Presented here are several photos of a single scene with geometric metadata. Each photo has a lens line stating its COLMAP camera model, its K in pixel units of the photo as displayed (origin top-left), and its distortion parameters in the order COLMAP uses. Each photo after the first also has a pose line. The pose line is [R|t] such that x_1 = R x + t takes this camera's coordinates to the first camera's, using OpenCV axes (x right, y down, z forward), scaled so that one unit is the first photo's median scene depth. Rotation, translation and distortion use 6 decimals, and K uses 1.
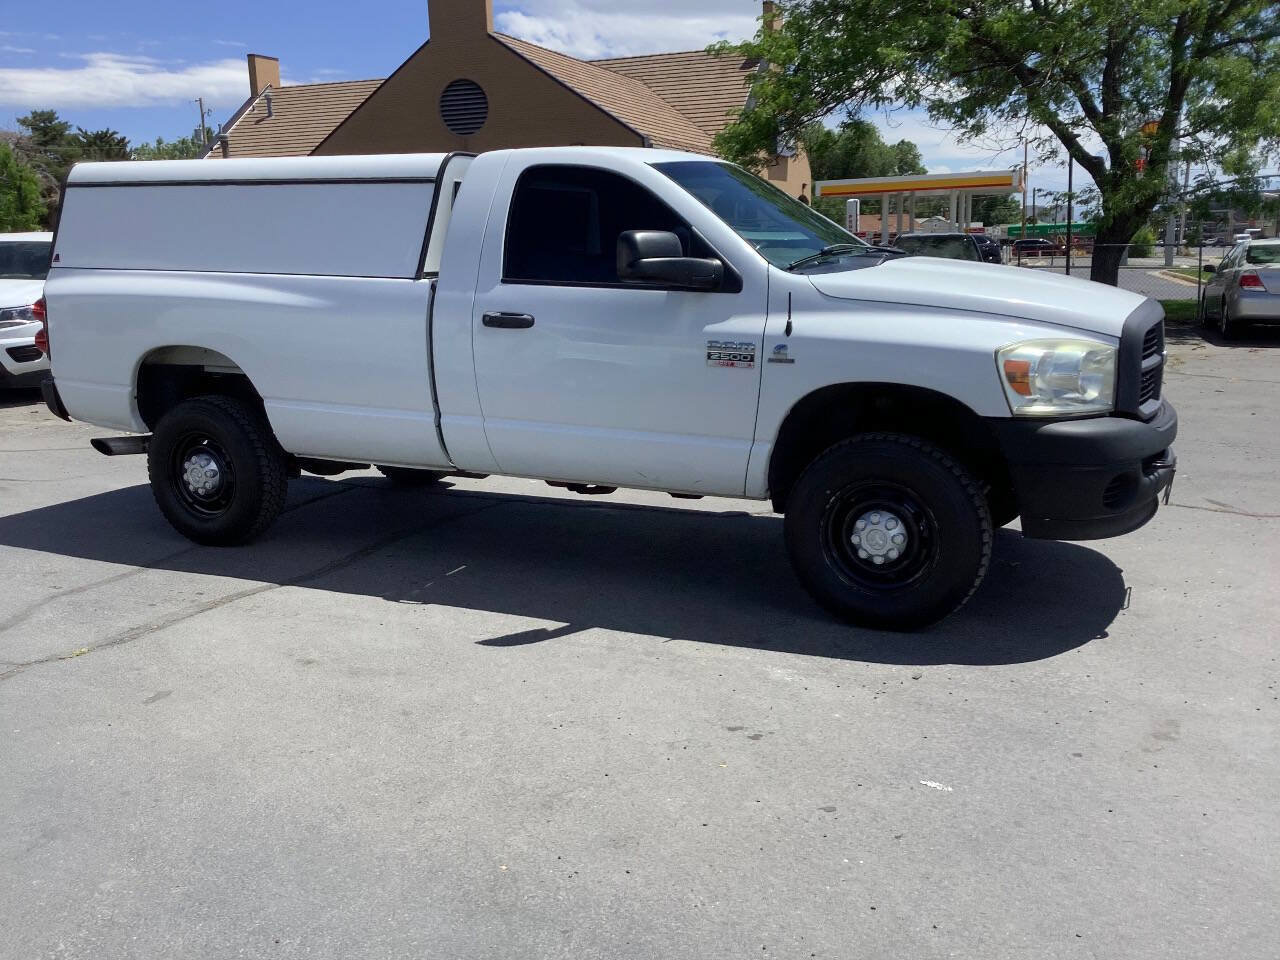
lens RADIAL K [[1141.0, 0, 640.0], [0, 1141.0, 480.0], [0, 0, 1]] dist [0.112776, -0.194402]
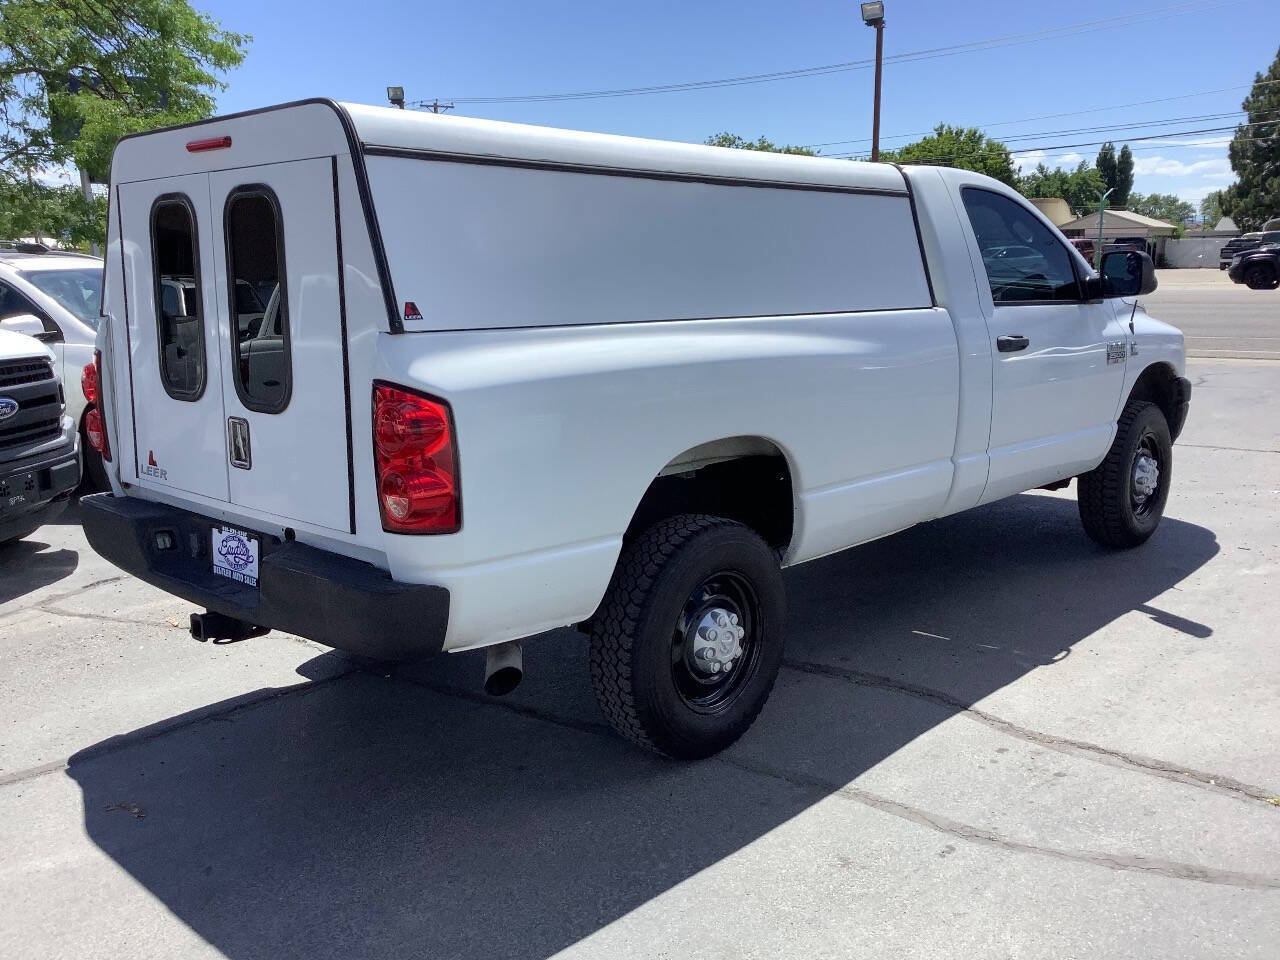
lens RADIAL K [[1130.5, 0, 640.0], [0, 1130.5, 480.0], [0, 0, 1]] dist [0.121953, -0.199157]
pose [[0.316292, -0.171951, 0.932948, -1.098483], [0.209999, 0.971729, 0.107904, -0.190322], [-0.925127, 0.161789, 0.343459, 0.941312]]
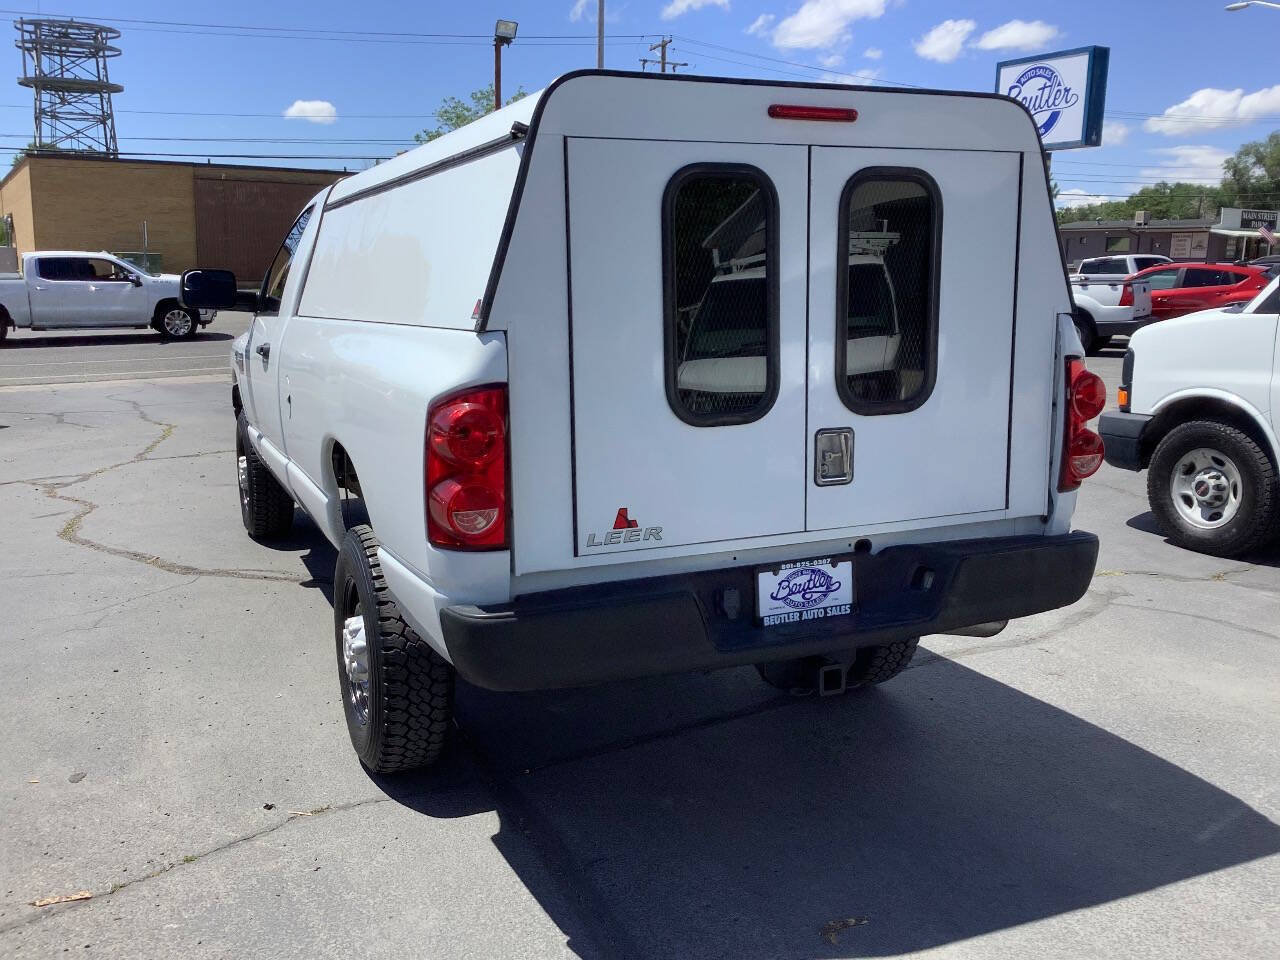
lens RADIAL K [[1141.0, 0, 640.0], [0, 1141.0, 480.0], [0, 0, 1]] dist [0.112776, -0.194402]
pose [[-0.747948, -0.099759, 0.656218, -0.871543], [0.155470, 0.934809, 0.319313, -0.371504], [-0.645293, 0.340852, -0.683679, 1.809996]]
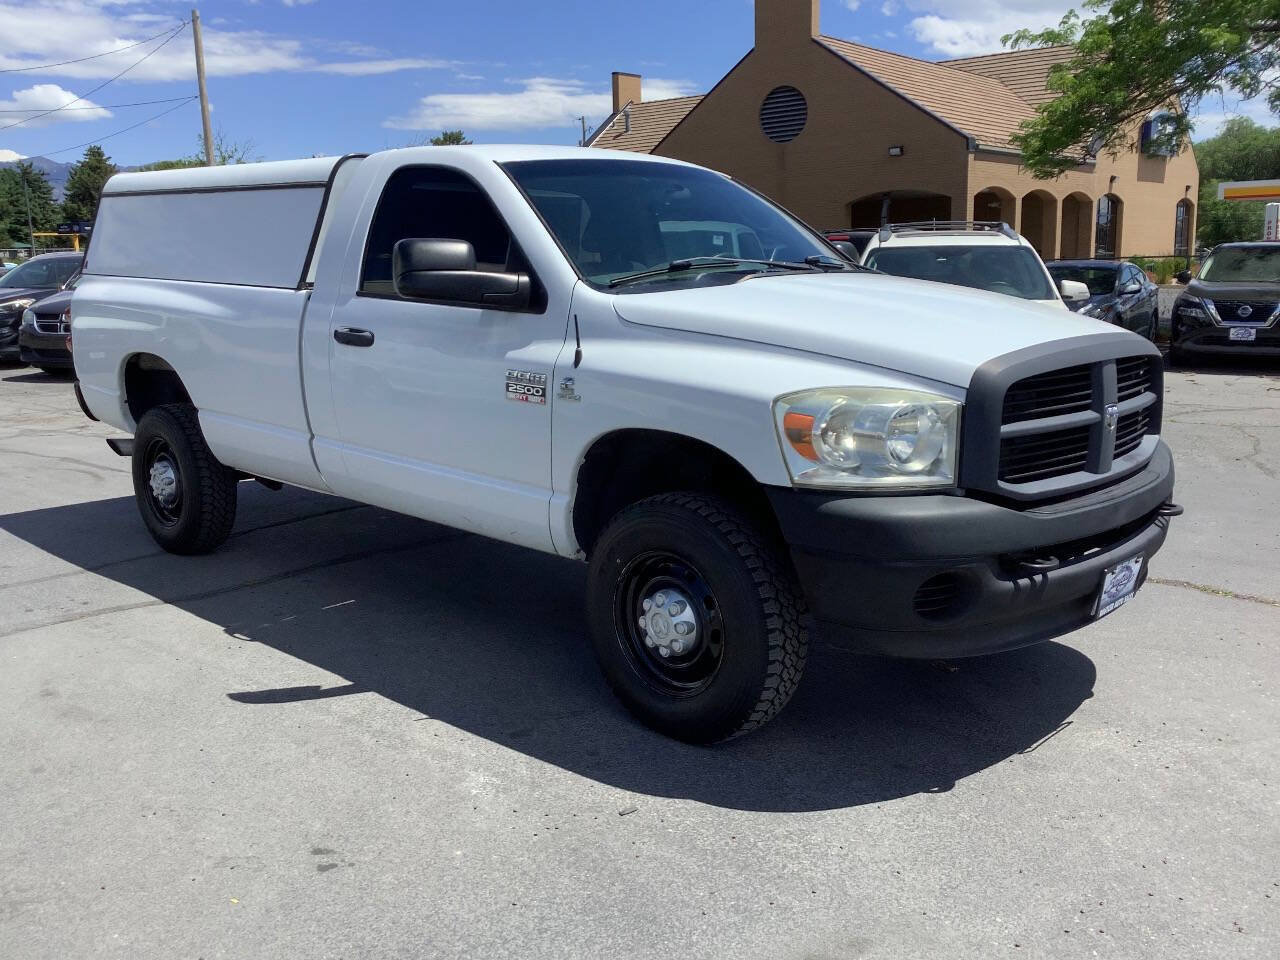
lens RADIAL K [[1141.0, 0, 640.0], [0, 1141.0, 480.0], [0, 0, 1]] dist [0.112776, -0.194402]
pose [[0.947622, 0.067340, -0.312213, 0.373525], [-0.069598, 0.997567, 0.003921, -0.044511], [0.311718, 0.018014, 0.950004, 0.202744]]
